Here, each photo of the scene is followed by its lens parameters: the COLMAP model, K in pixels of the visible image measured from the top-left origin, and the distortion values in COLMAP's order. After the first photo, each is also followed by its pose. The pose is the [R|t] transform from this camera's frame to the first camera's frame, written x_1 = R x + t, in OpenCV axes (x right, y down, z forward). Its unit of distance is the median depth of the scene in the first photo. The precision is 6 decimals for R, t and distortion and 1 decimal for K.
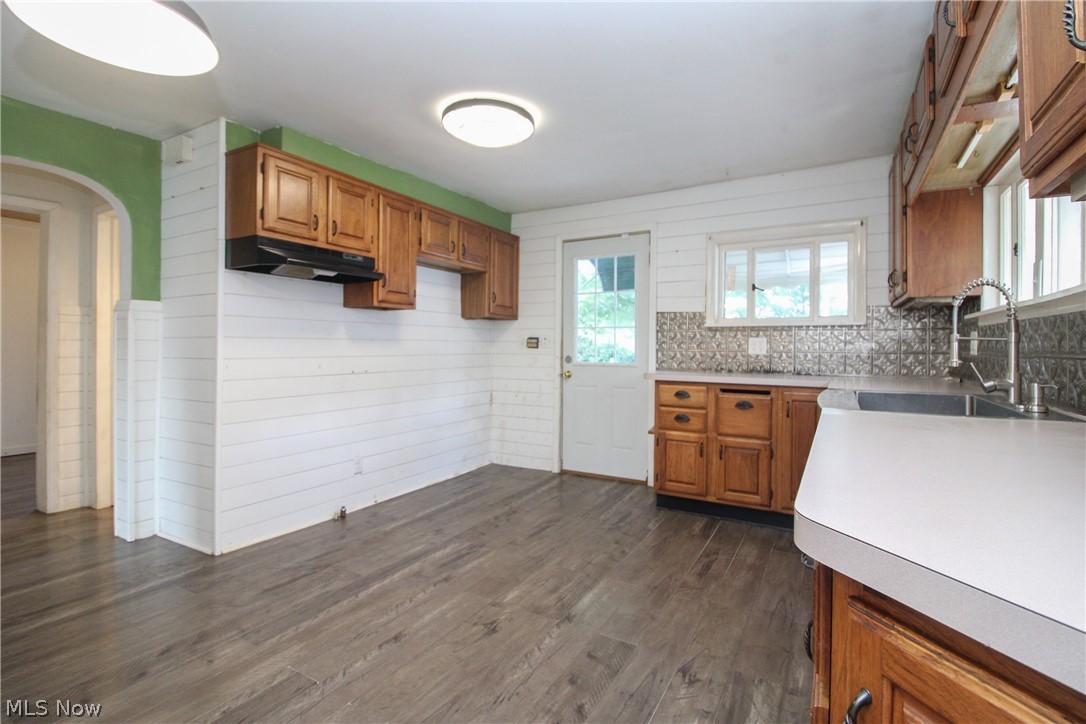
lens RADIAL K [[506.9, 0, 552.4], [0, 506.9, 351.6], [0, 0, 1]] dist [-0.007201, -0.007764]
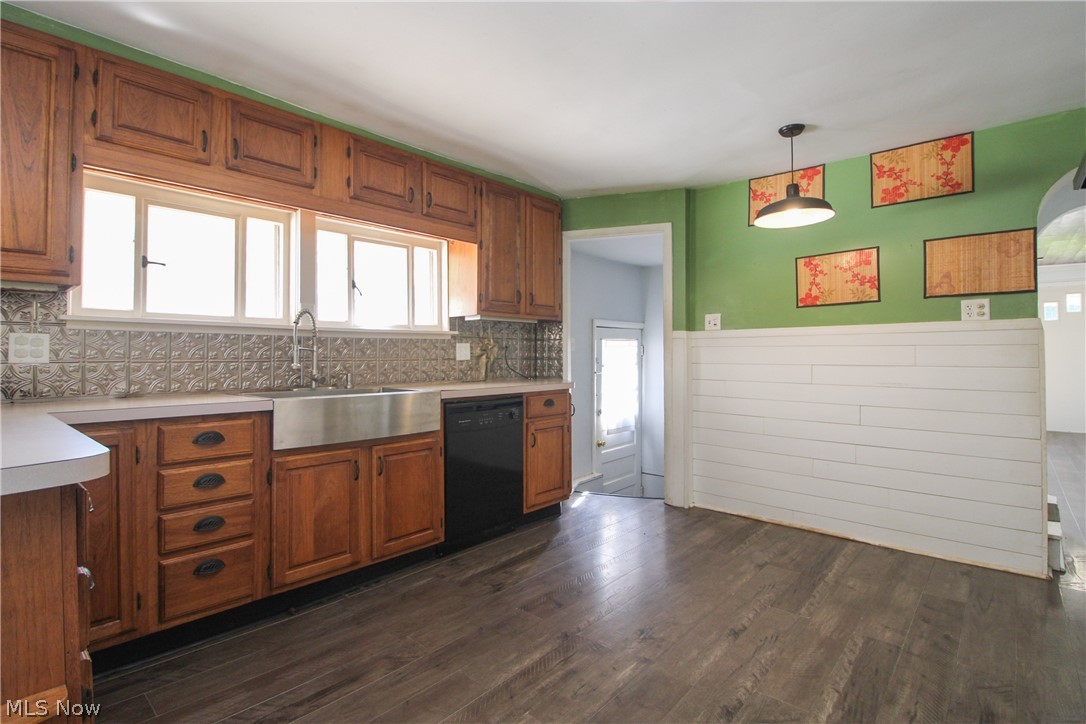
lens RADIAL K [[528.4, 0, 543.3], [0, 528.4, 348.0], [0, 0, 1]] dist [-0.001893, -0.009430]
pose [[-0.976754, 0.000783, 0.214361, -0.091239], [-0.000640, 0.999978, -0.006570, -0.009584], [-0.214361, -0.006554, -0.976732, 1.272544]]
